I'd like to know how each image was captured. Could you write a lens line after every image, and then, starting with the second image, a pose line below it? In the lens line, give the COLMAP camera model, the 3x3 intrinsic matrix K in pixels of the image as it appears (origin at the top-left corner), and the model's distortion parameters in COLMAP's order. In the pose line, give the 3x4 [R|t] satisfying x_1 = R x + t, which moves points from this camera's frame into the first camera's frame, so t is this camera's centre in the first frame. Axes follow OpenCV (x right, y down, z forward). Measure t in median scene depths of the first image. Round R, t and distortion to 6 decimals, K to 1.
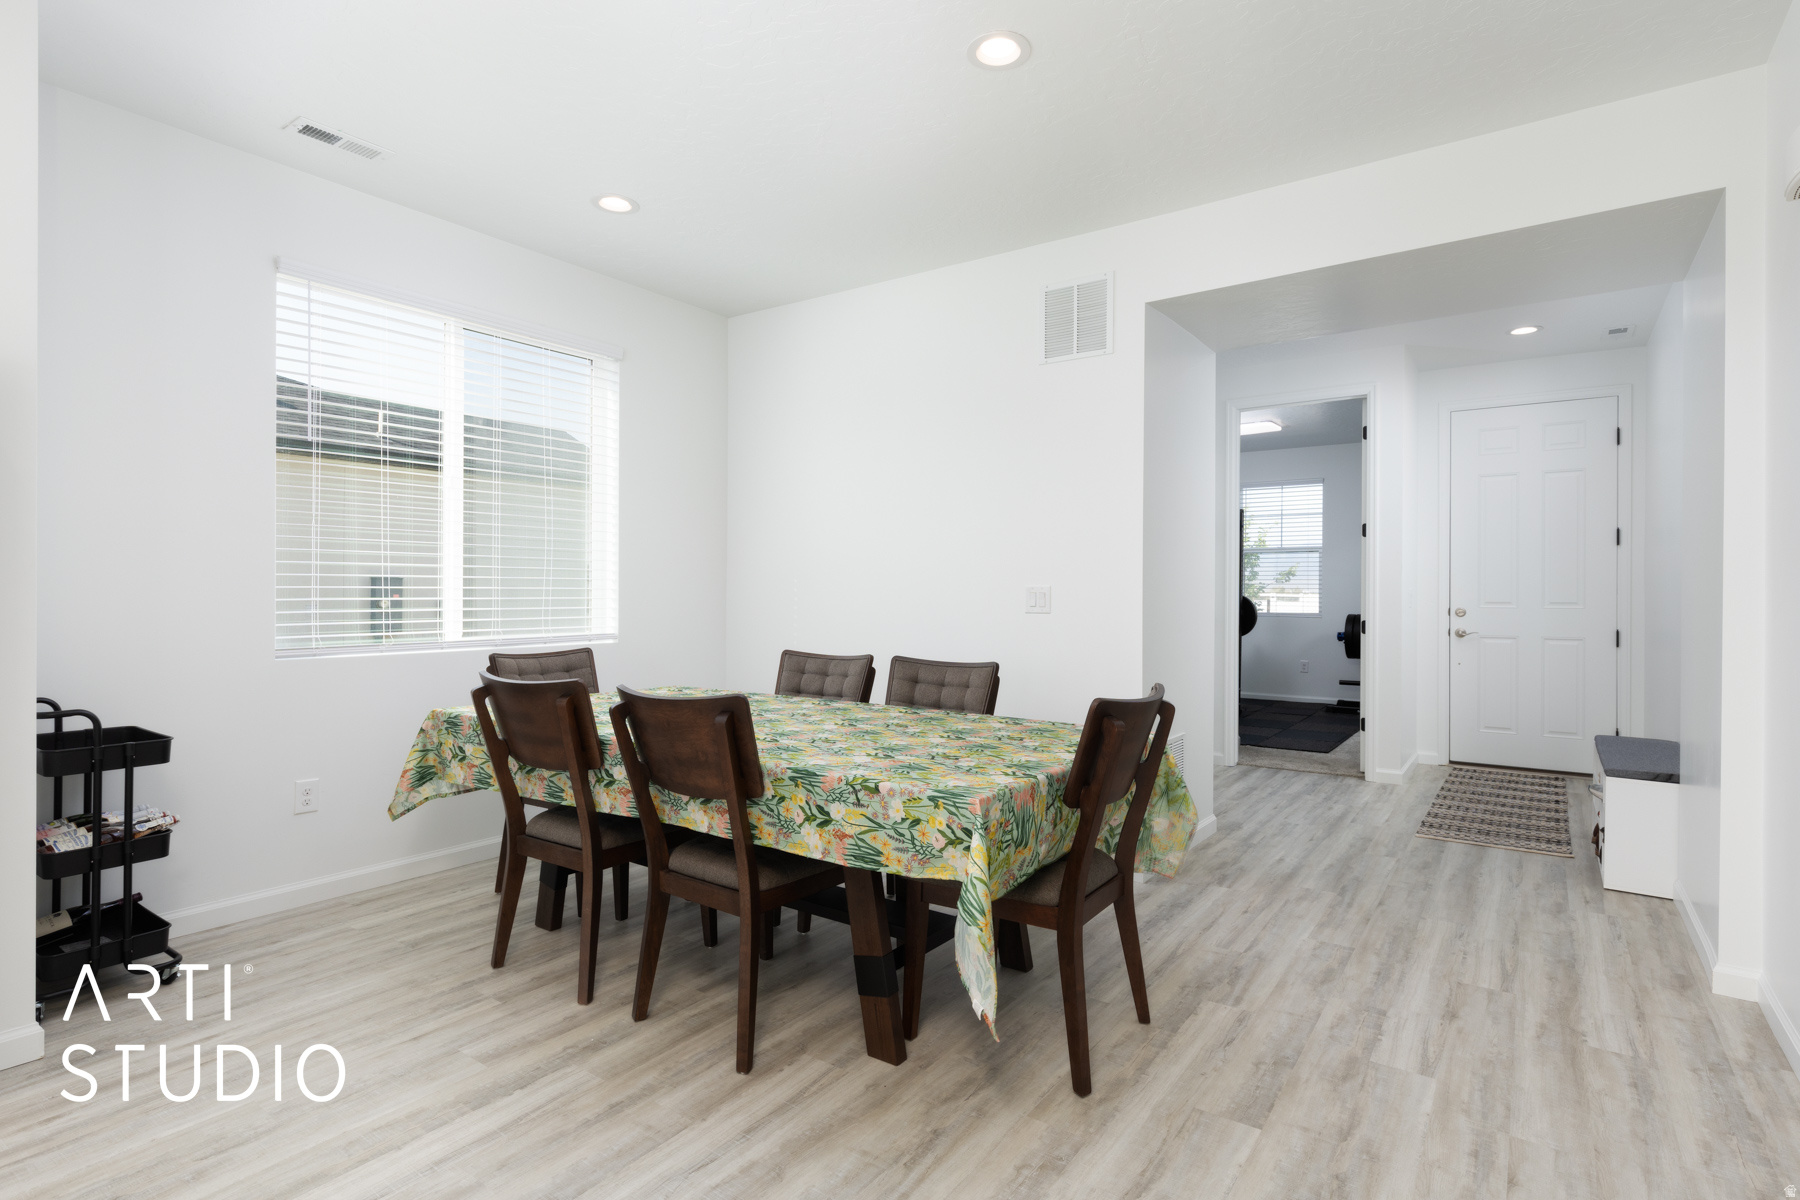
lens RADIAL K [[894.2, 0, 913.7], [0, 894.2, 593.4], [0, 0, 1]] dist [-0.000513, -0.000356]
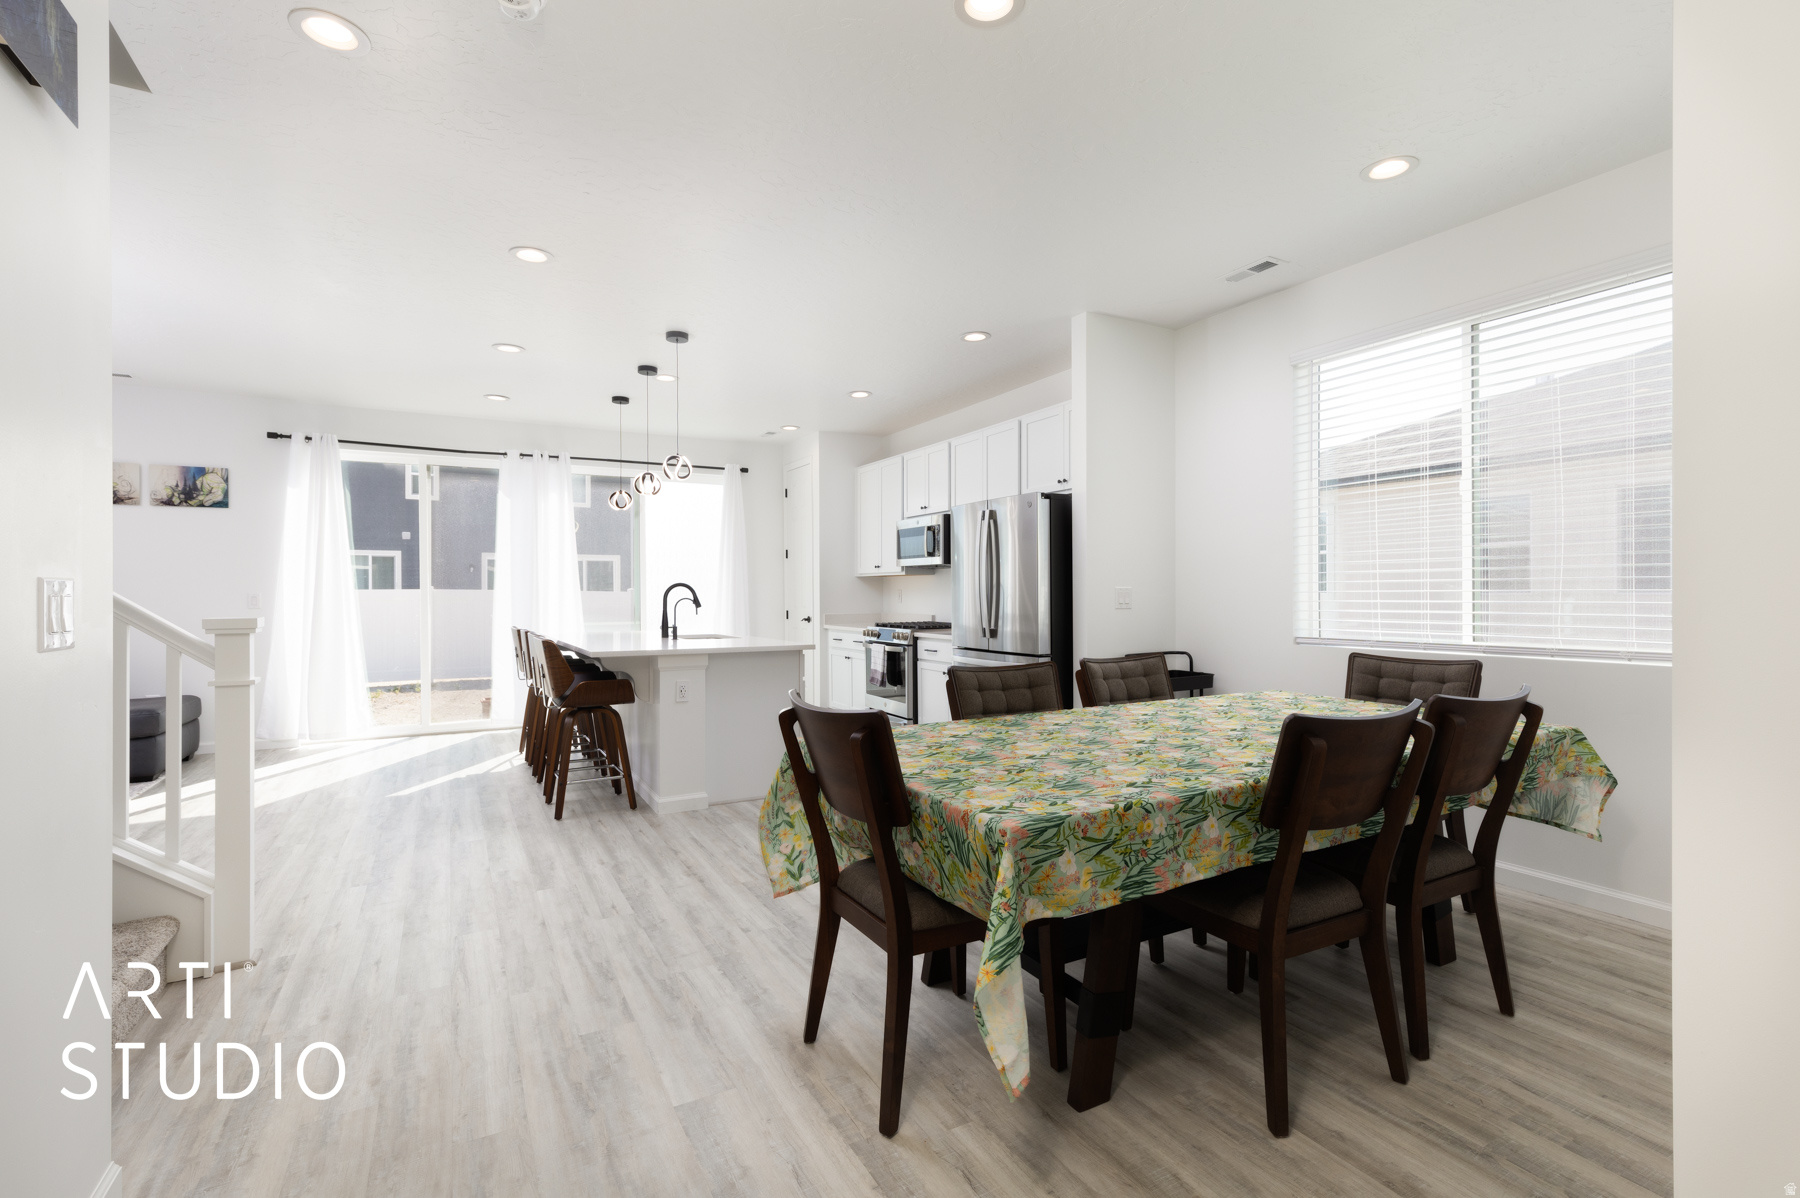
lens RADIAL K [[804.8, 0, 905.9], [0, 804.8, 591.2], [0, 0, 1]] dist [0.004234, 0.000027]
pose [[-0.430384, -0.003412, -0.902640, 0.709952], [0.002147, 0.999986, -0.004804, -0.003475], [0.902644, -0.004006, -0.430370, 1.039292]]
